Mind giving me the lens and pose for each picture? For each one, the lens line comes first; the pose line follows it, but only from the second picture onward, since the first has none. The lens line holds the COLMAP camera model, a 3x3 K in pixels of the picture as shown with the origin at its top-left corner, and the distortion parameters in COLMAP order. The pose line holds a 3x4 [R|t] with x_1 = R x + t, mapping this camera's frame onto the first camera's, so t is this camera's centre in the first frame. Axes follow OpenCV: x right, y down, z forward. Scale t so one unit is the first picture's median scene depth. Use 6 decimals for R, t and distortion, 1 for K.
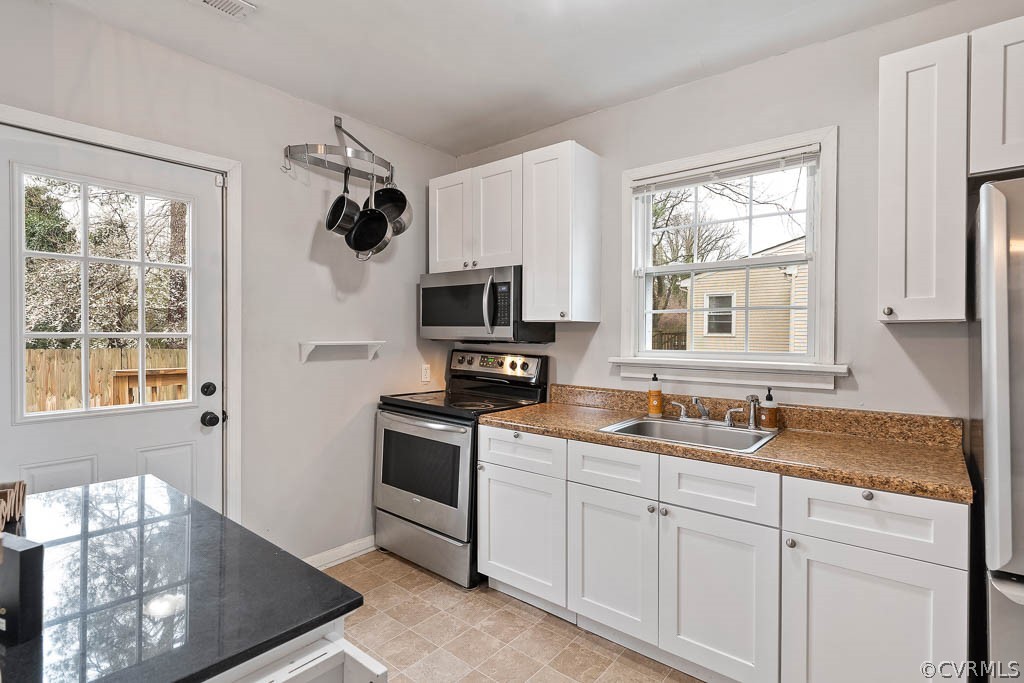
lens RADIAL K [[506.9, 0, 508.3], [0, 506.9, 341.4], [0, 0, 1]] dist [0.000677, 0.000209]
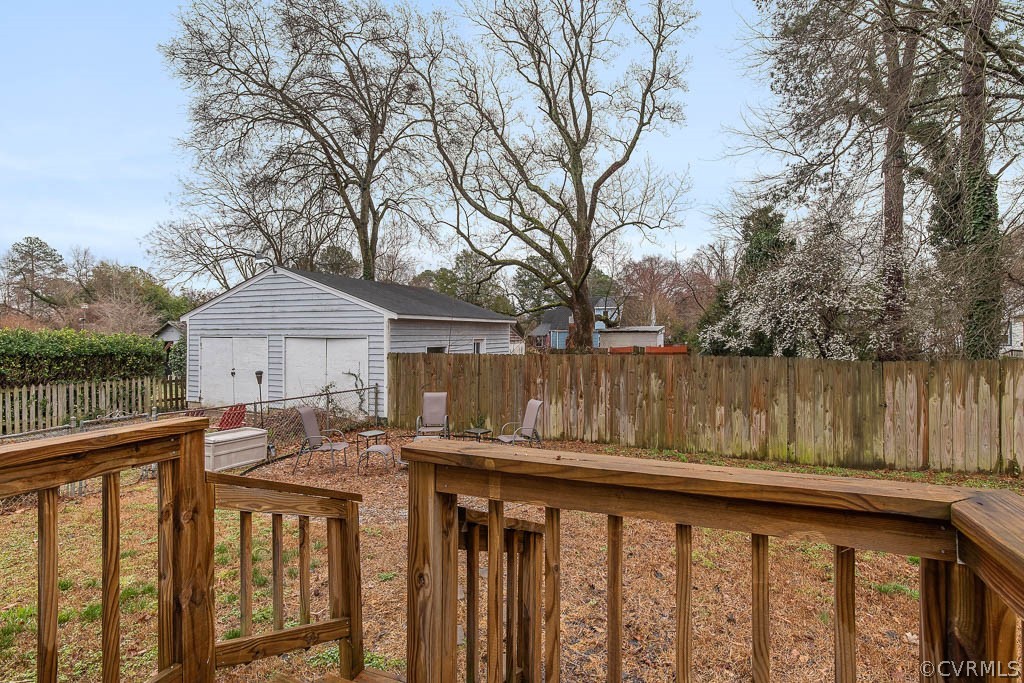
lens RADIAL K [[506.9, 0, 515.4], [0, 506.9, 328.7], [0, 0, 1]] dist [0.000677, 0.000209]
pose [[0.313480, -0.016398, -0.949453, -0.460574], [-0.015841, 0.999621, -0.022495, -0.033267], [0.949463, 0.022092, 0.313101, 1.275482]]
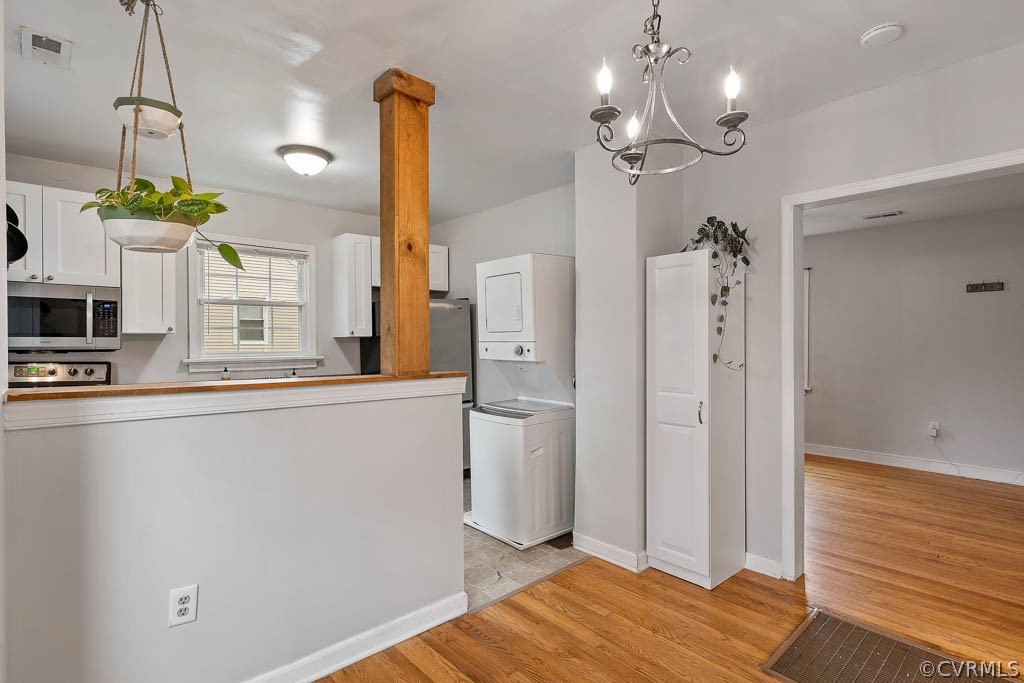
lens RADIAL K [[506.9, 0, 520.4], [0, 506.9, 344.5], [0, 0, 1]] dist [0.000677, 0.000209]
pose [[0.138279, -0.014270, 0.990291, -1.138438], [0.018656, 0.999756, 0.011801, -0.009354], [-0.990218, 0.016843, 0.138511, -0.141419]]
